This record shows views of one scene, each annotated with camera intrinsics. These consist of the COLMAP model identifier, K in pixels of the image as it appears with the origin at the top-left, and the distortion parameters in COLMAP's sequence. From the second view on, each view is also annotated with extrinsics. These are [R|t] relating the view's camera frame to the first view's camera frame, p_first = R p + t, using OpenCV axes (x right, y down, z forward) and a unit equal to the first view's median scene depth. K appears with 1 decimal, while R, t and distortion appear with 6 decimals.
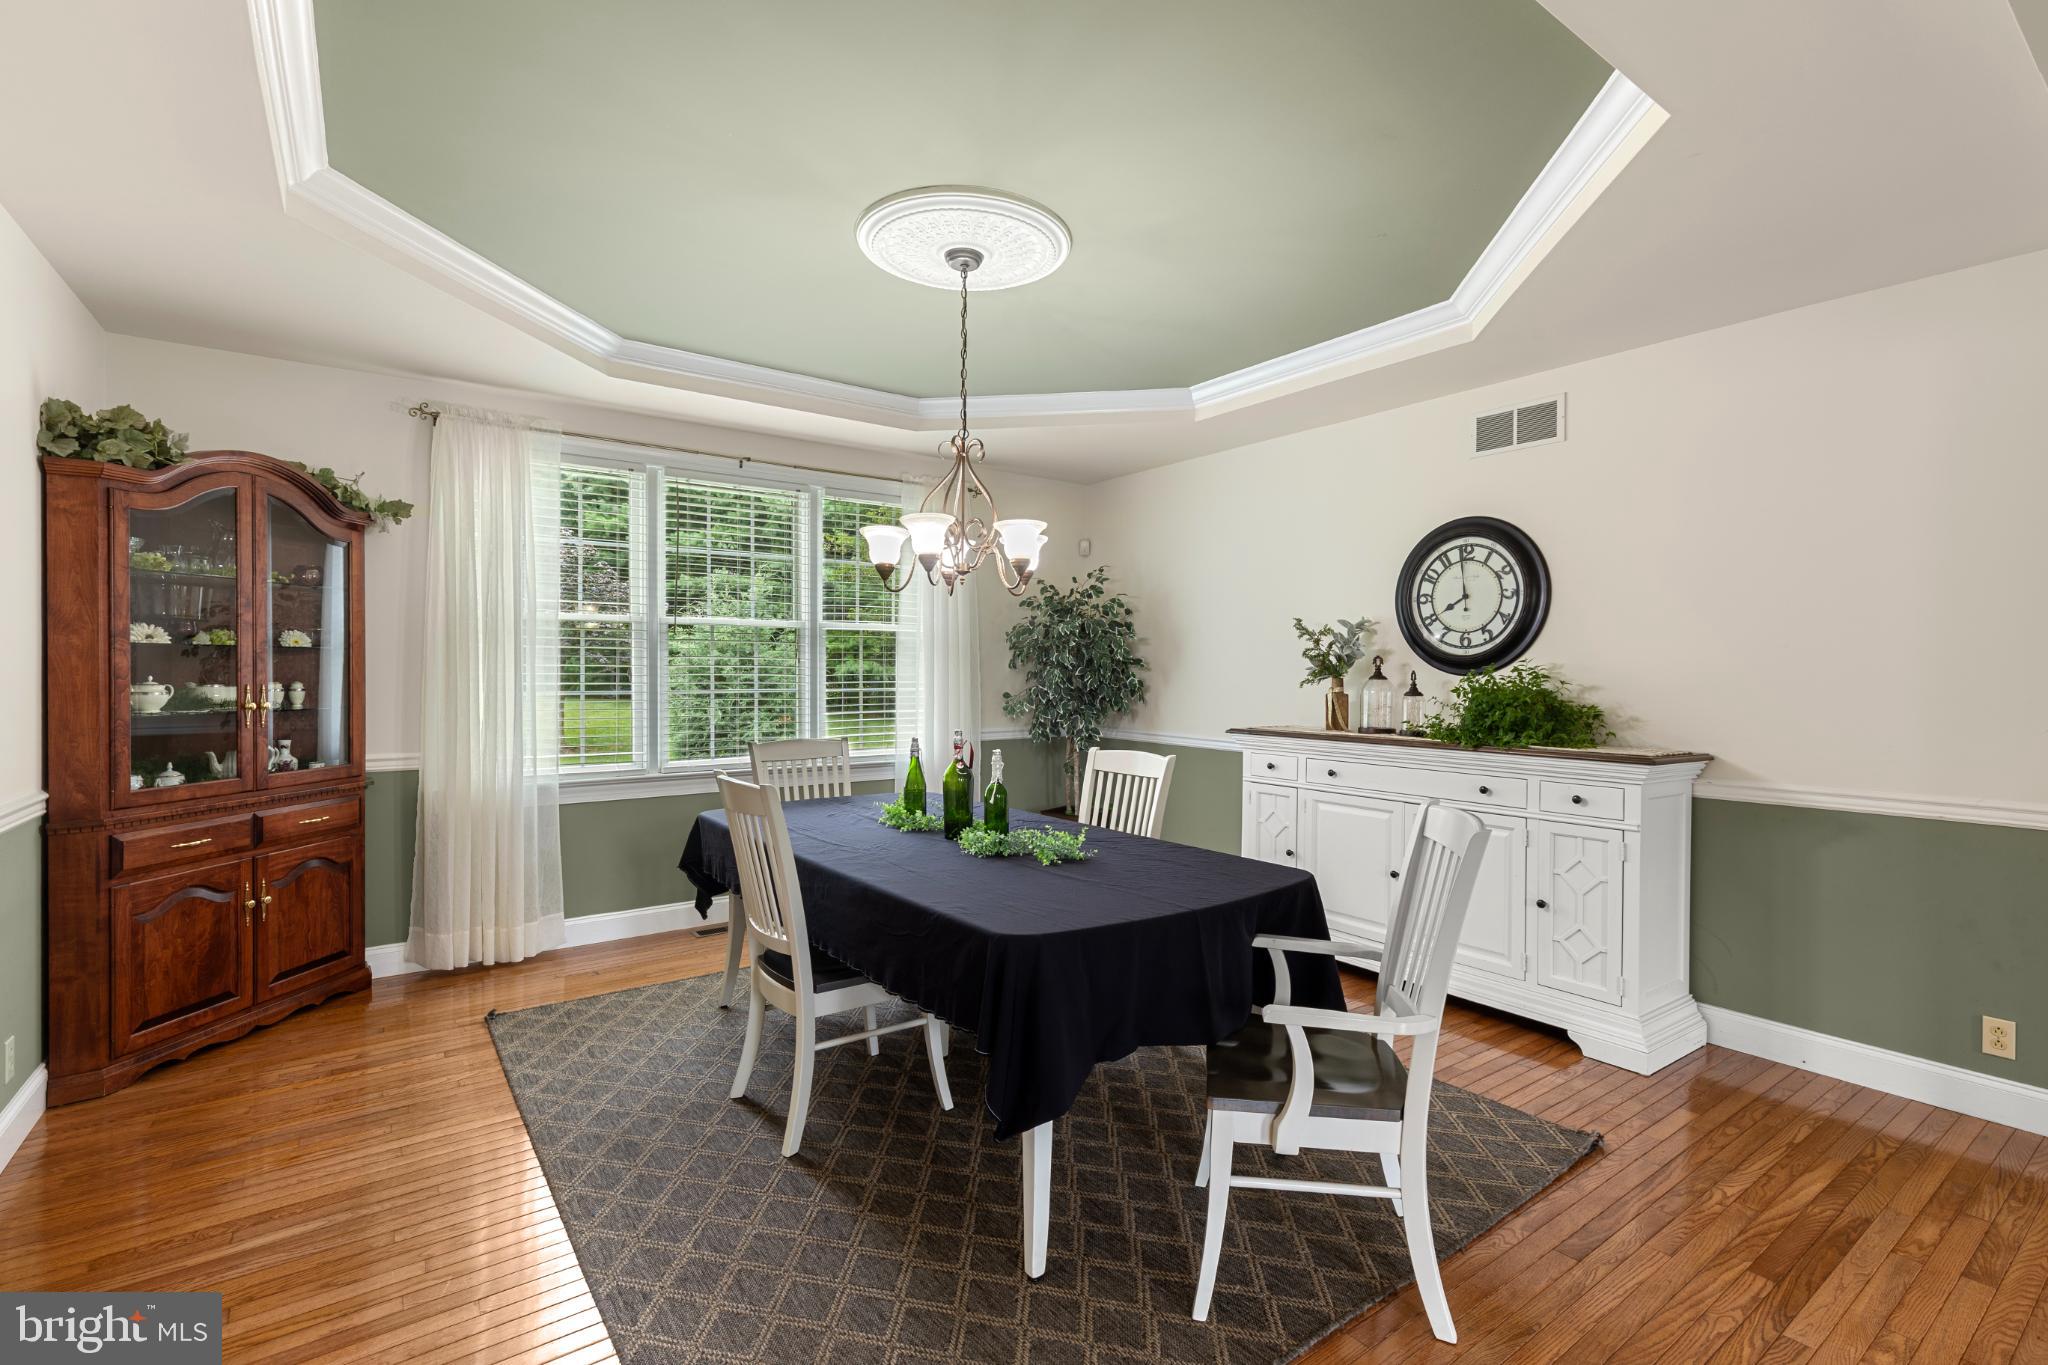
lens RADIAL K [[925.0, 0, 1033.4], [0, 925.0, 668.3], [0, 0, 1]] dist [0.000104, -0.000536]
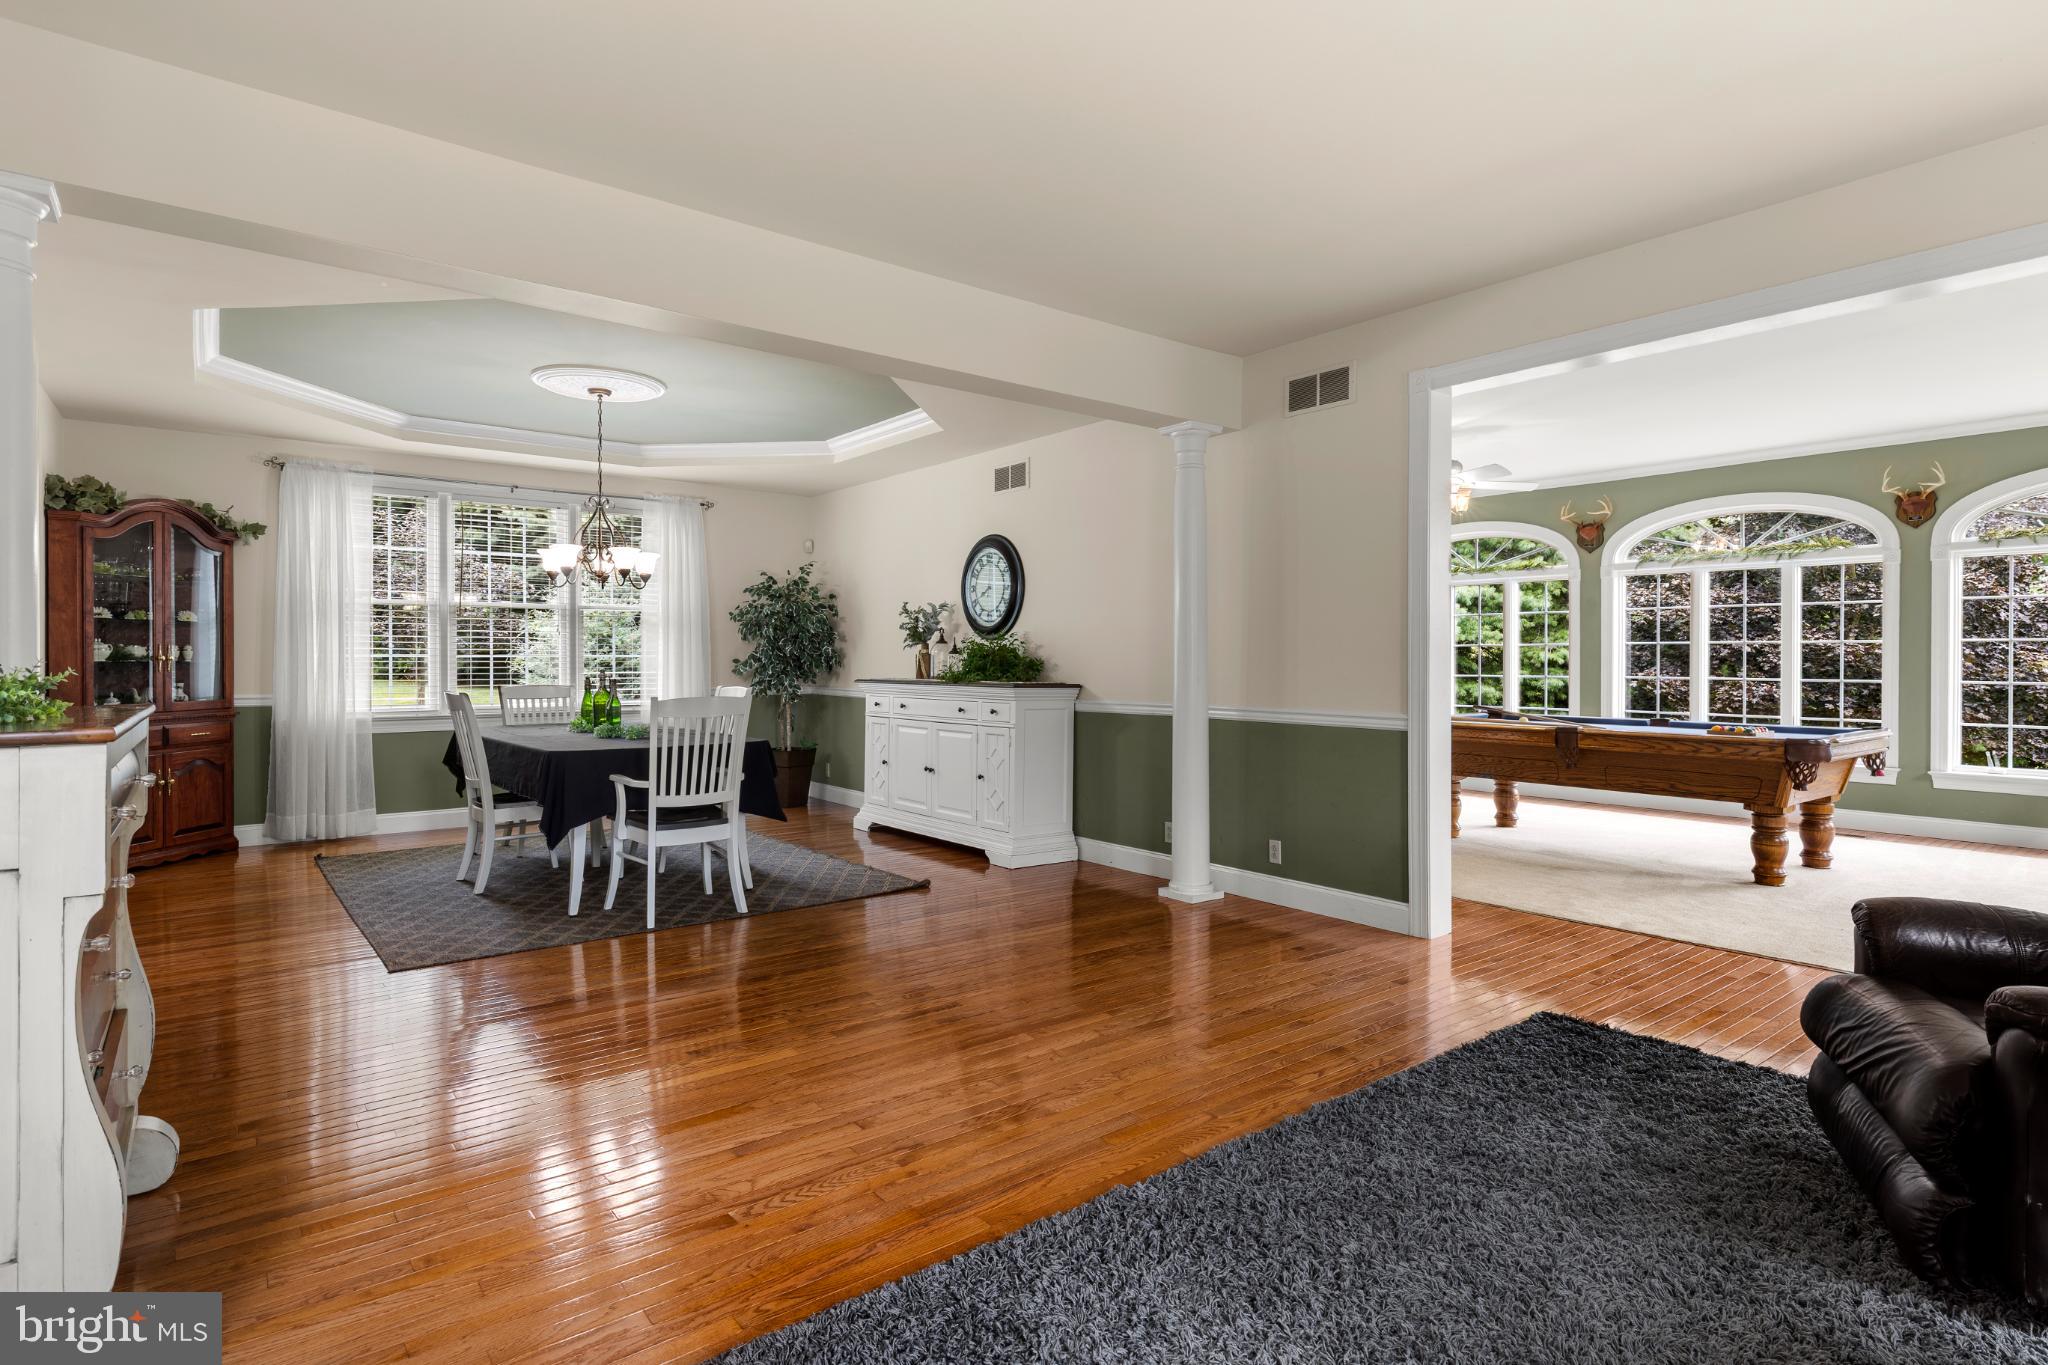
lens RADIAL K [[1048.8, 0, 1044.2], [0, 1048.8, 655.1], [0, 0, 1]] dist [-0.003240, -0.001106]
pose [[0.998784, -0.003092, 0.049208, 0.493399], [0.003183, 0.999993, -0.001767, 0.037455], [-0.049202, 0.001921, 0.998787, -0.740058]]
